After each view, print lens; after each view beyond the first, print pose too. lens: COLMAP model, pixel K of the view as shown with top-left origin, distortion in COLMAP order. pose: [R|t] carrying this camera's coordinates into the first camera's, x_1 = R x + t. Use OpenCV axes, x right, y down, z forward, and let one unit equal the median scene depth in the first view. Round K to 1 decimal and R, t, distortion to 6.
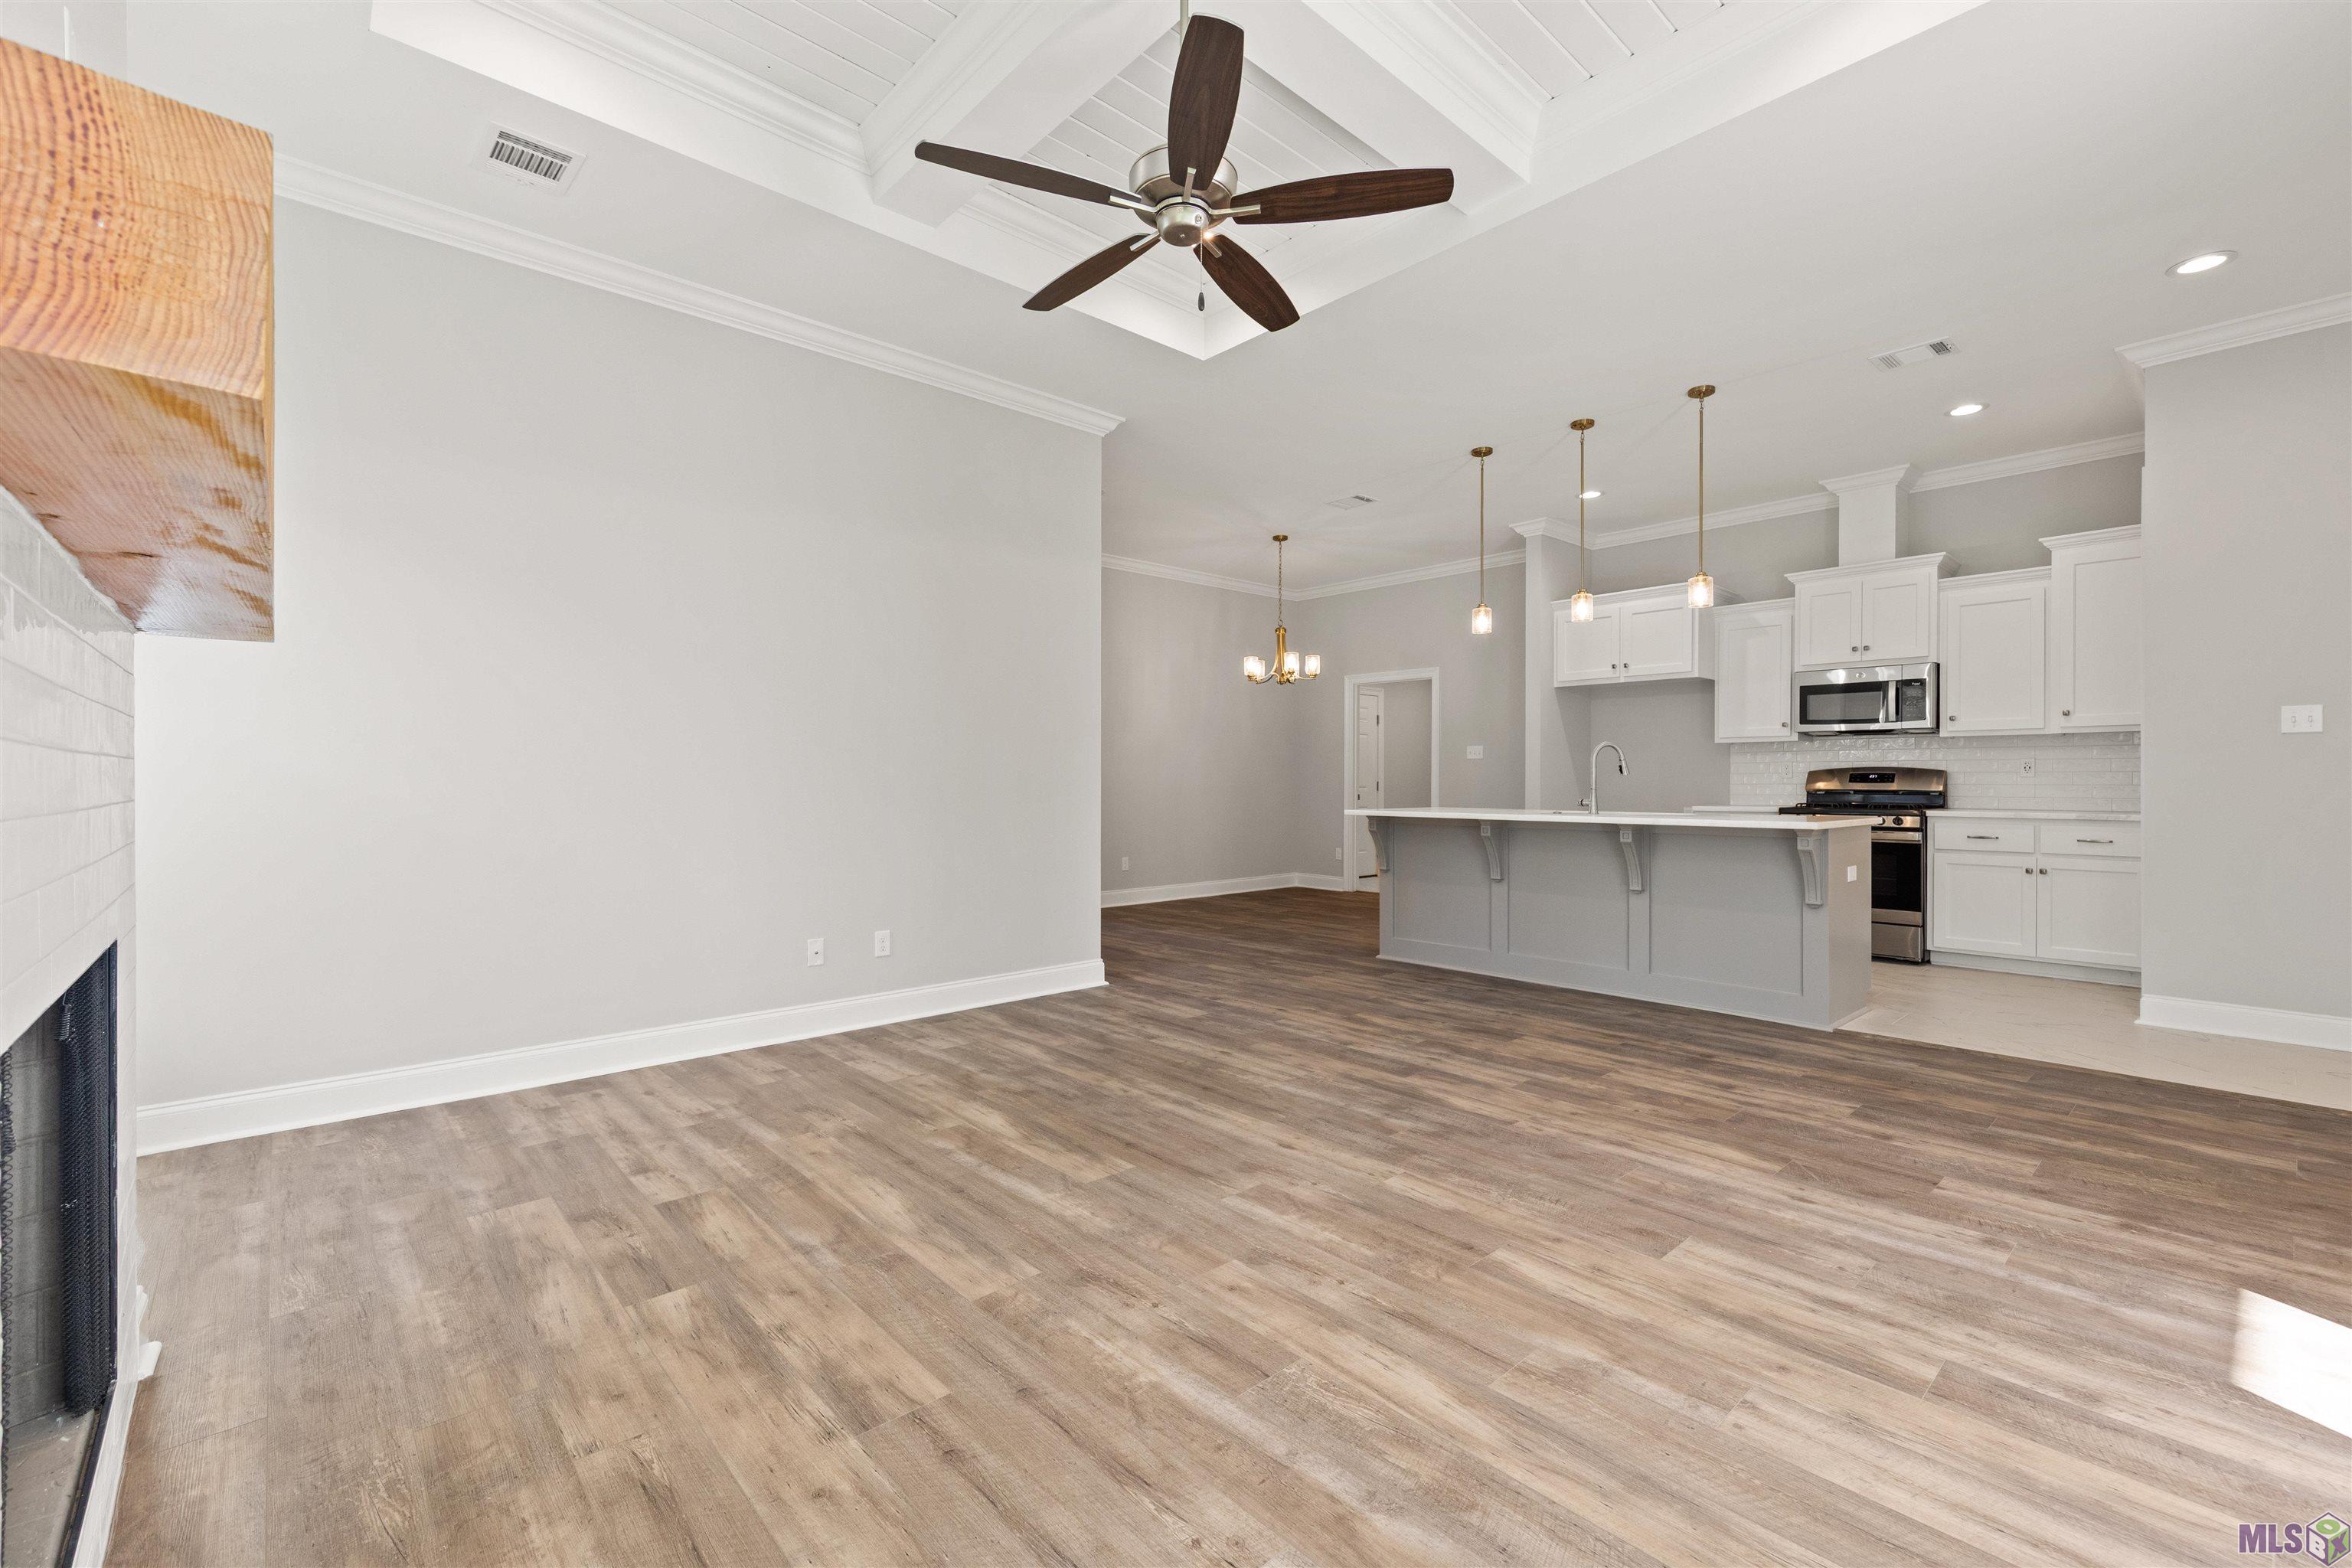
lens RADIAL K [[994.6, 0, 1173.2], [0, 994.6, 781.5], [0, 0, 1]] dist [0.008286, -0.001652]
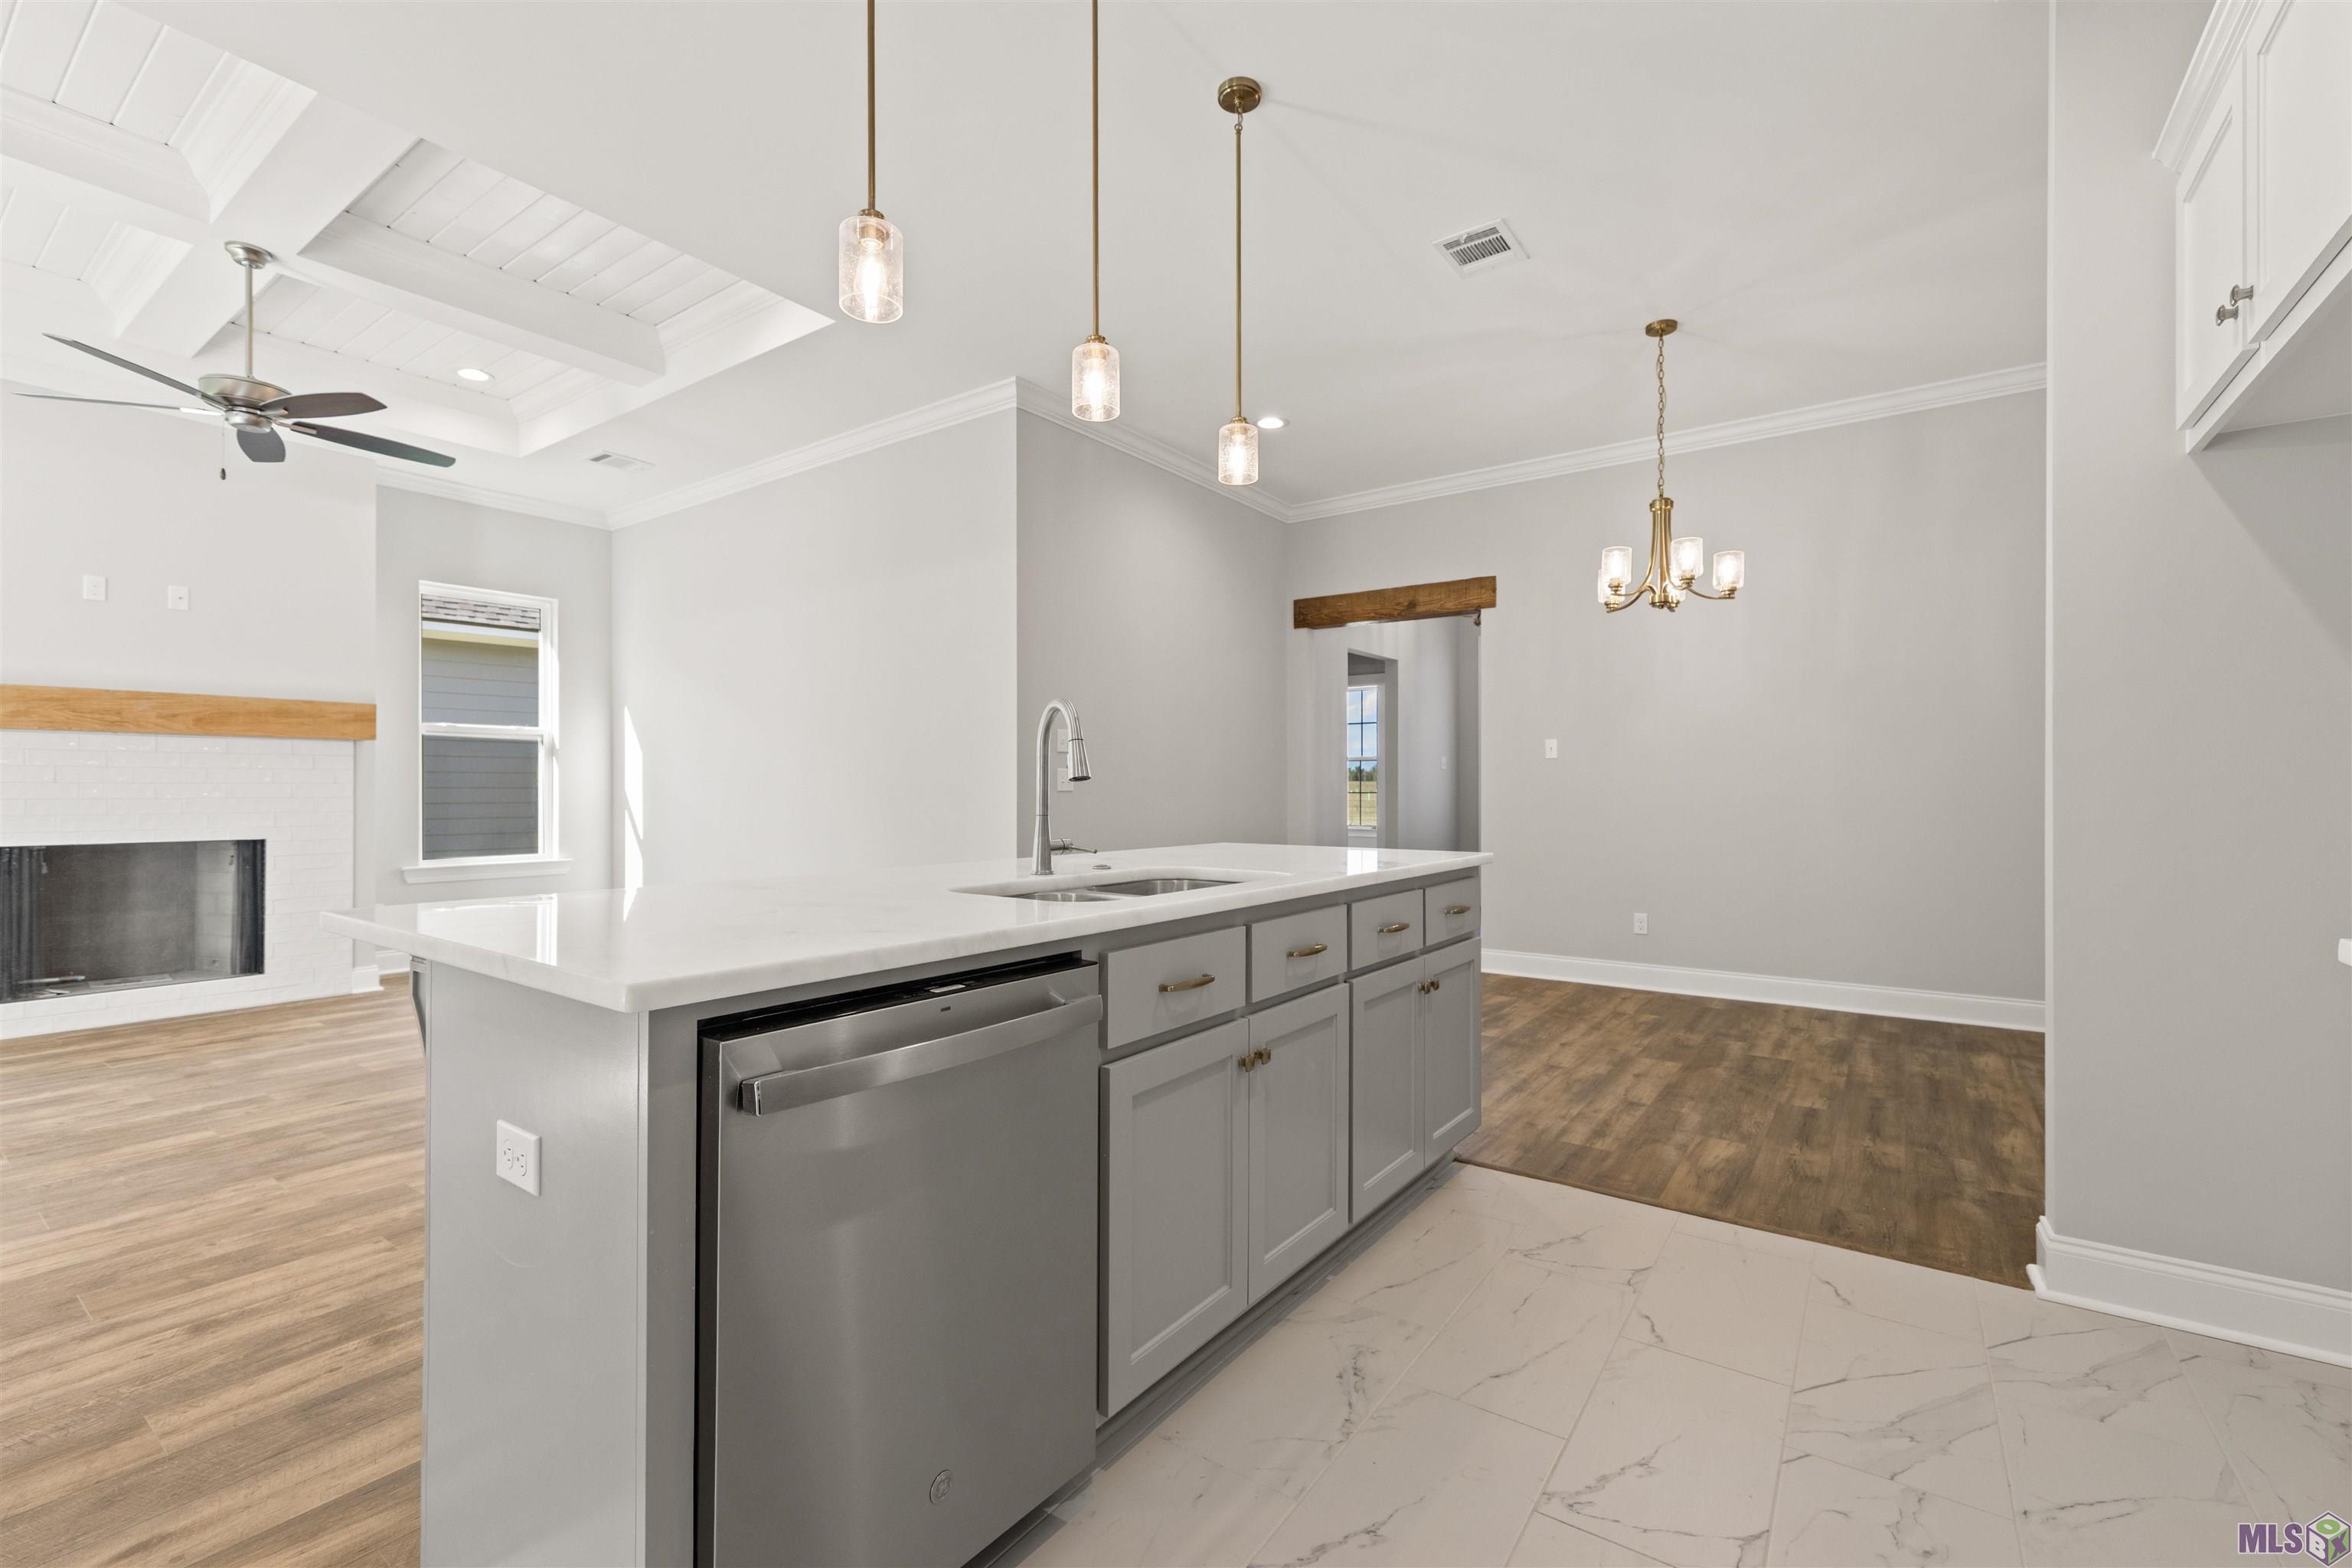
lens RADIAL K [[994.6, 0, 1185.8], [0, 994.6, 789.6], [0, 0, 1]] dist [0.008286, -0.001652]
pose [[0.223664, 0.000897, -0.974666, 1.100193], [-0.002763, 0.999996, 0.000287, -0.004313], [0.974662, 0.002629, 0.223666, 1.257361]]
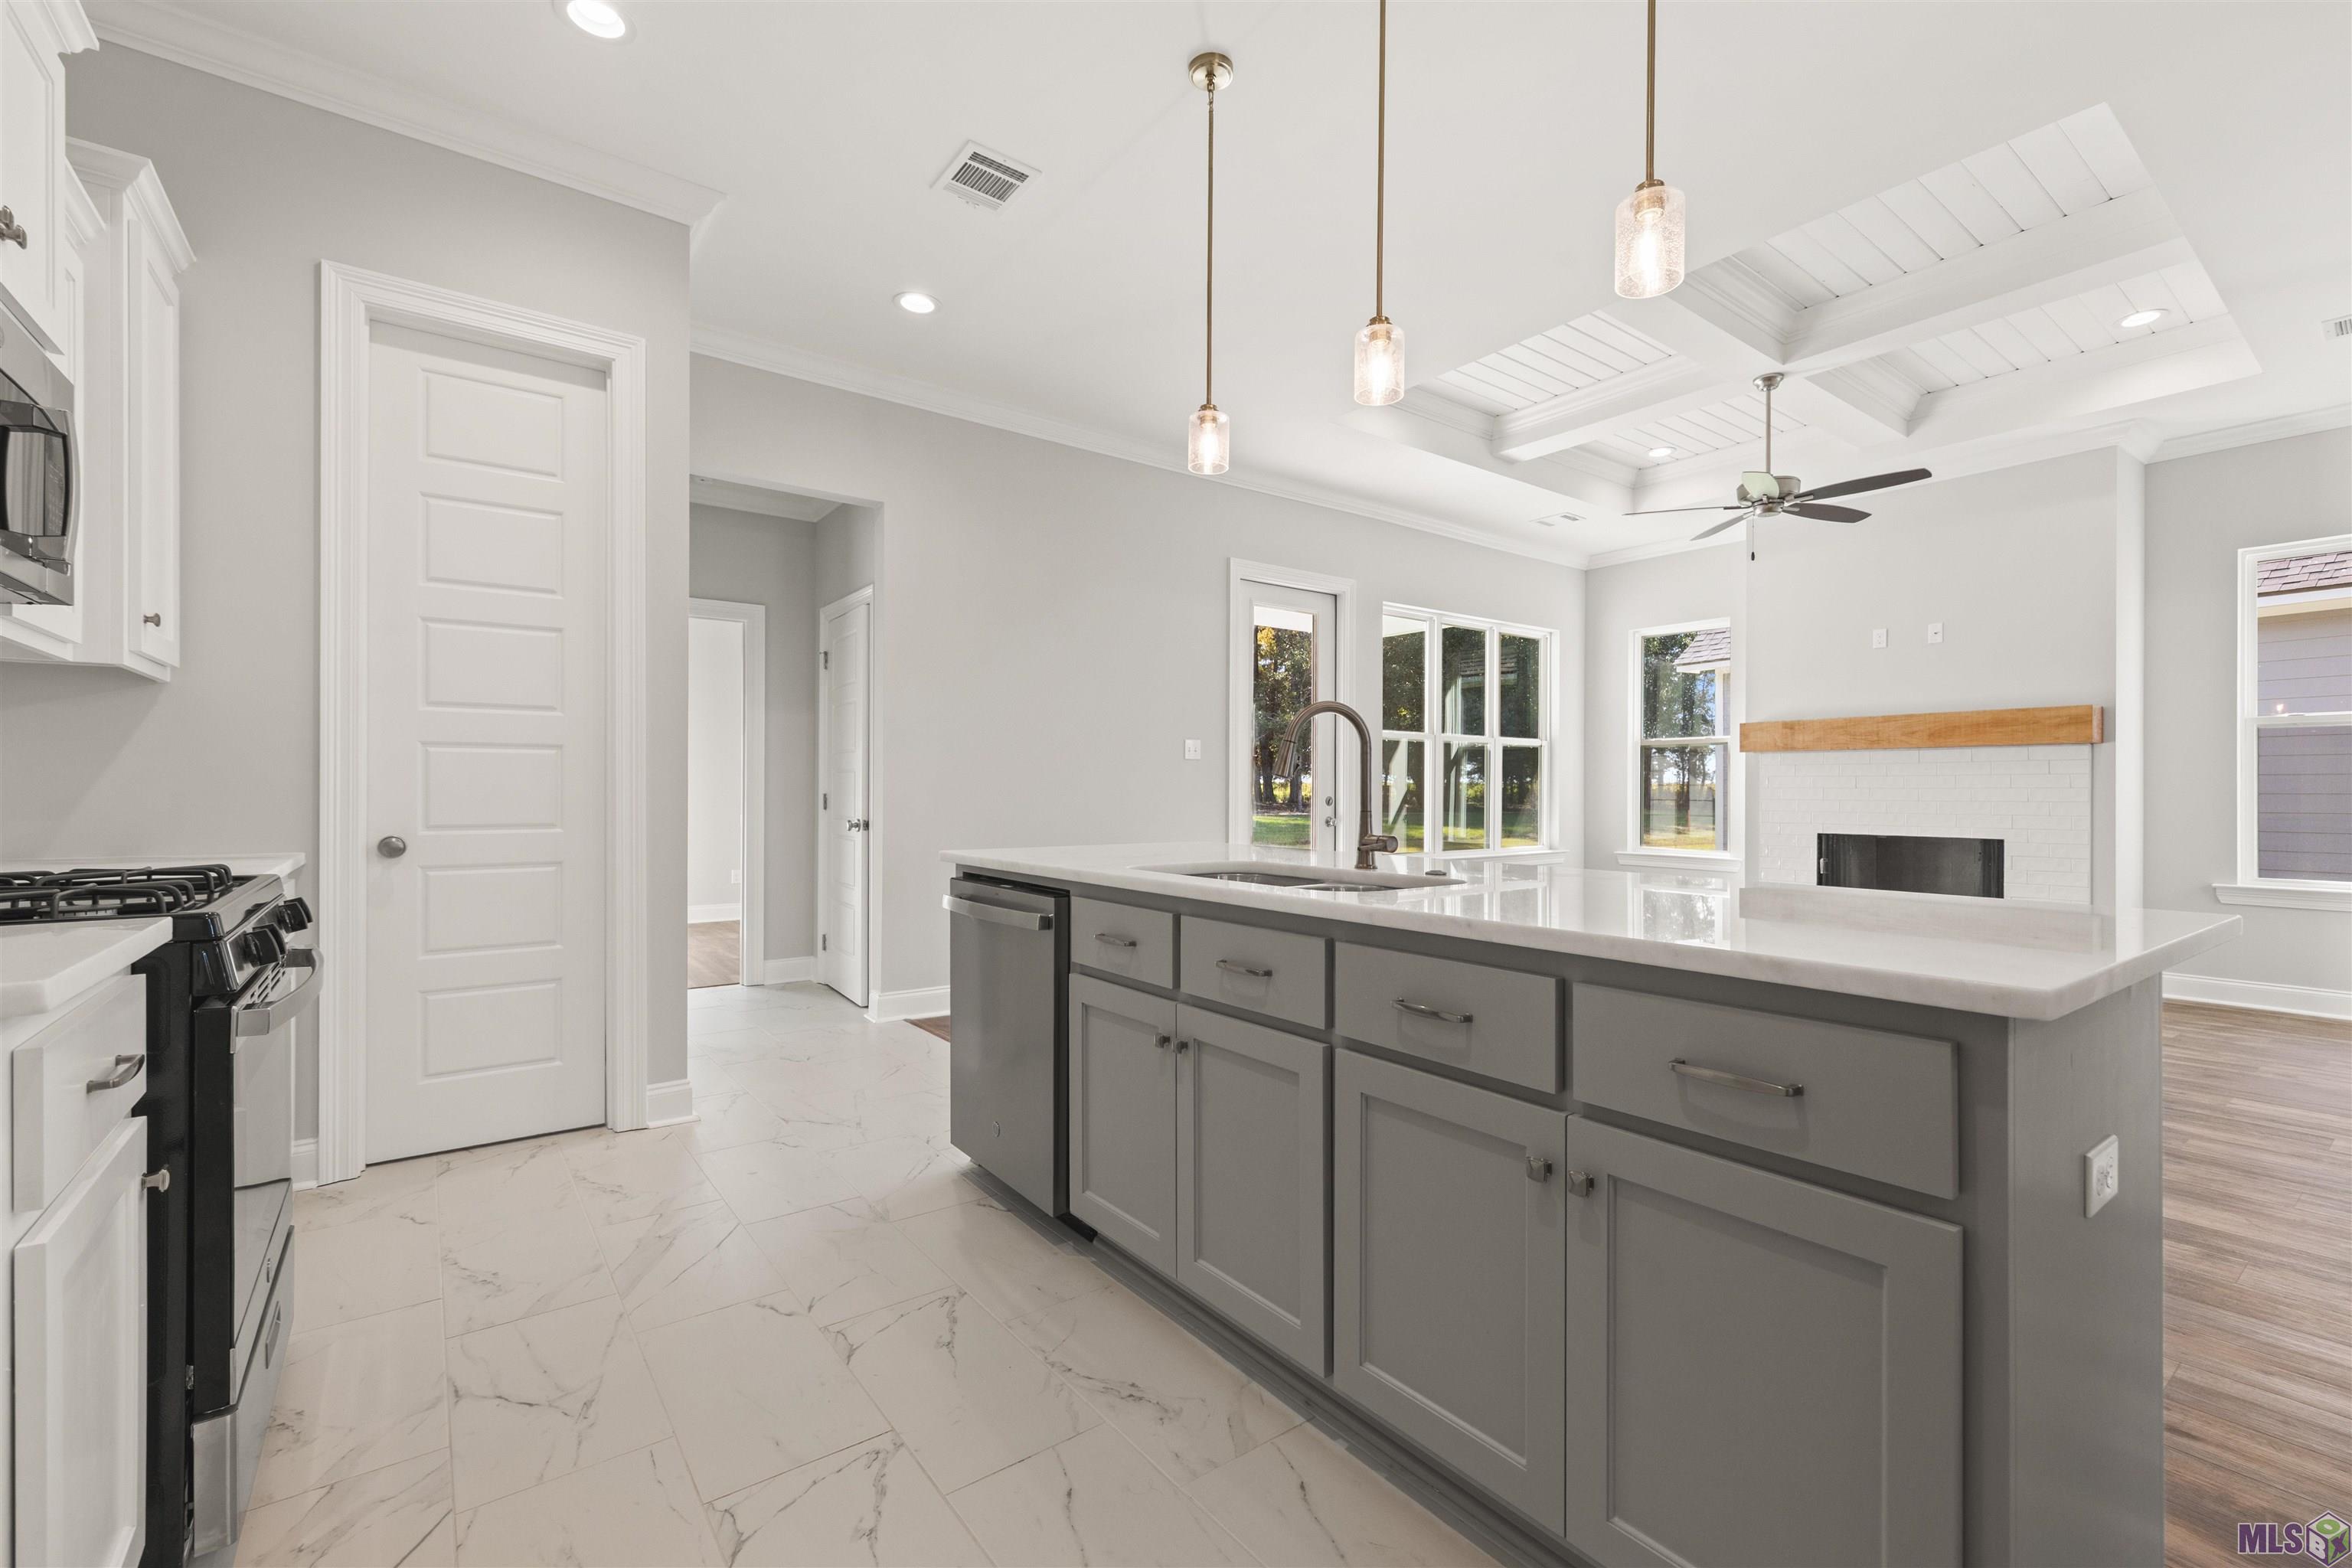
lens RADIAL K [[994.6, 0, 1176.9], [0, 994.6, 791.6], [0, 0, 1]] dist [0.008286, -0.001652]
pose [[-0.996095, -0.003984, 0.088199, 0.607883], [-0.003855, 0.999991, 0.001638, -0.001334], [-0.088205, 0.001292, -0.996102, 1.877092]]
